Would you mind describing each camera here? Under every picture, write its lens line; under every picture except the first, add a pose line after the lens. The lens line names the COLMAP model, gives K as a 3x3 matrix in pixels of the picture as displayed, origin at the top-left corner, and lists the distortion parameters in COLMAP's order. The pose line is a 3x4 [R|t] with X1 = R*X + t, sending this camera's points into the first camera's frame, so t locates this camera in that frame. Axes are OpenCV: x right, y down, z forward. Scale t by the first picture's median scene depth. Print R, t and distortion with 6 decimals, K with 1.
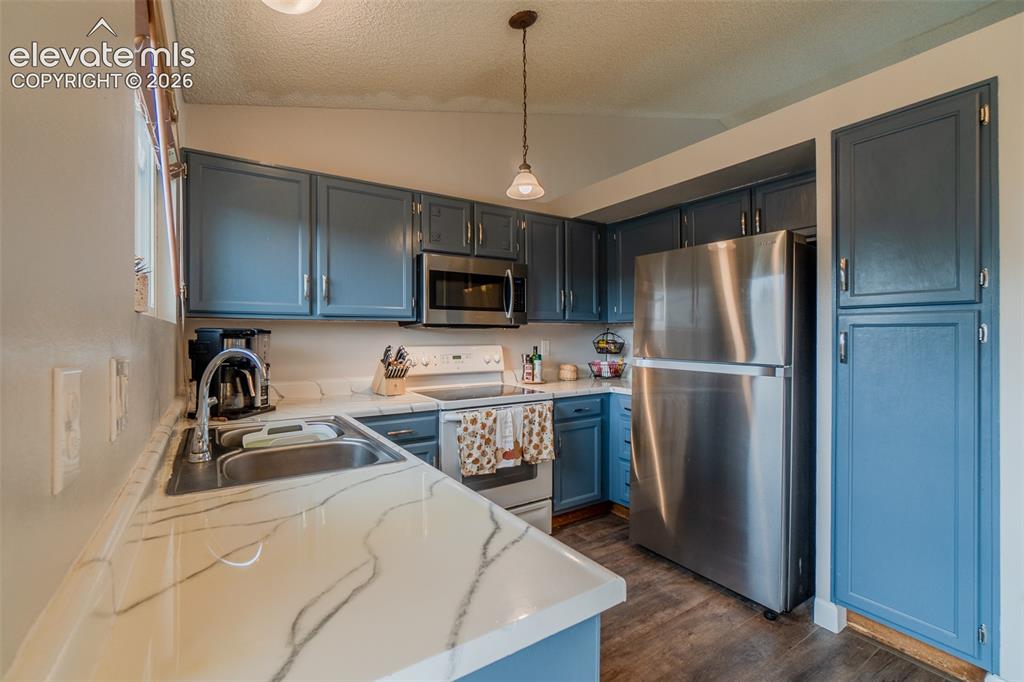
lens RADIAL K [[439.9, 0, 505.5], [0, 439.9, 334.4], [0, 0, 1]] dist [0.002869, 0.000722]
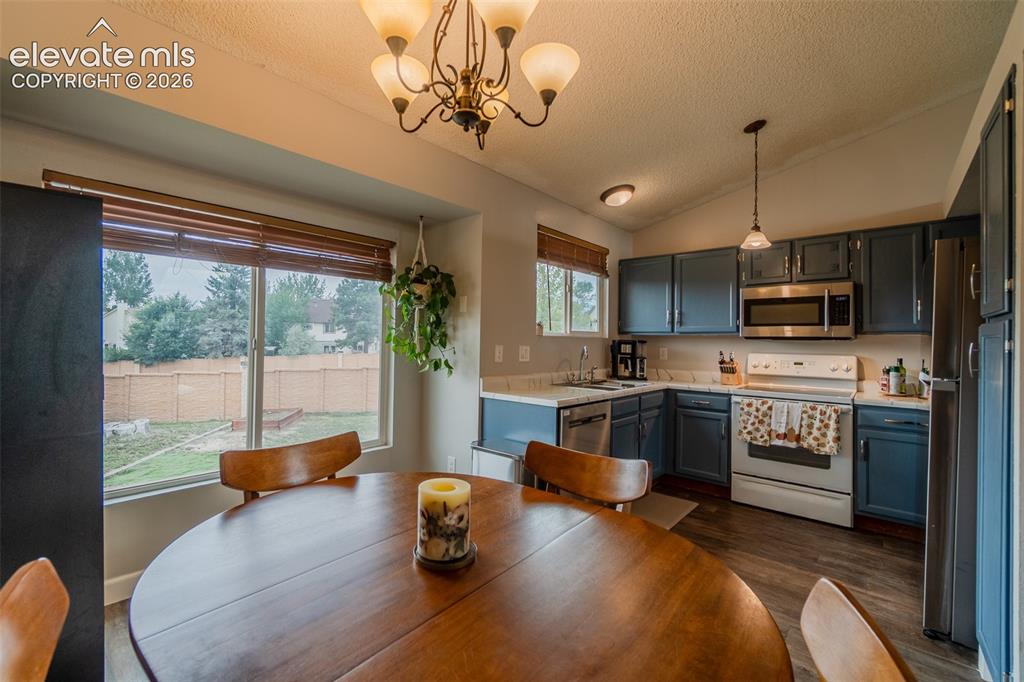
lens RADIAL K [[439.9, 0, 505.5], [0, 439.9, 334.4], [0, 0, 1]] dist [0.002869, 0.000722]
pose [[0.273618, -0.011052, -0.961775, 1.045426], [-0.014537, 0.999772, -0.015625, 0.002318], [0.961729, 0.018256, 0.273395, -0.151045]]
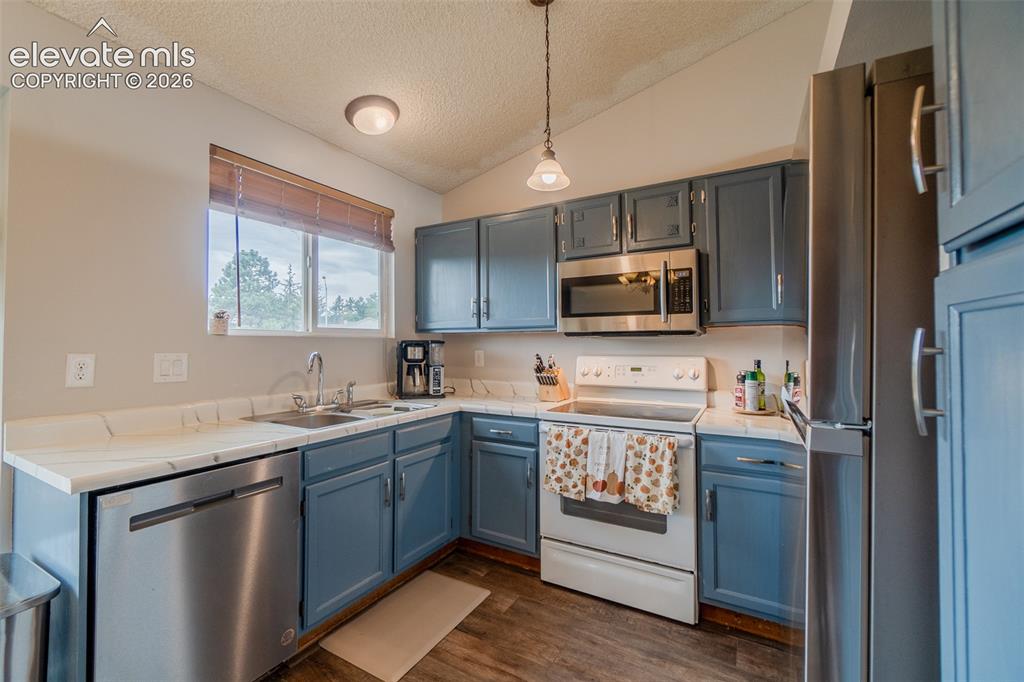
lens RADIAL K [[442.3, 0, 498.5], [0, 442.3, 333.5], [0, 0, 1]] dist [-0.001752, 0.000181]
pose [[0.446868, -0.022645, -0.894313, 0.685134], [0.002938, 0.999711, -0.023845, 0.001149], [0.894595, 0.008028, 0.446806, 0.446428]]
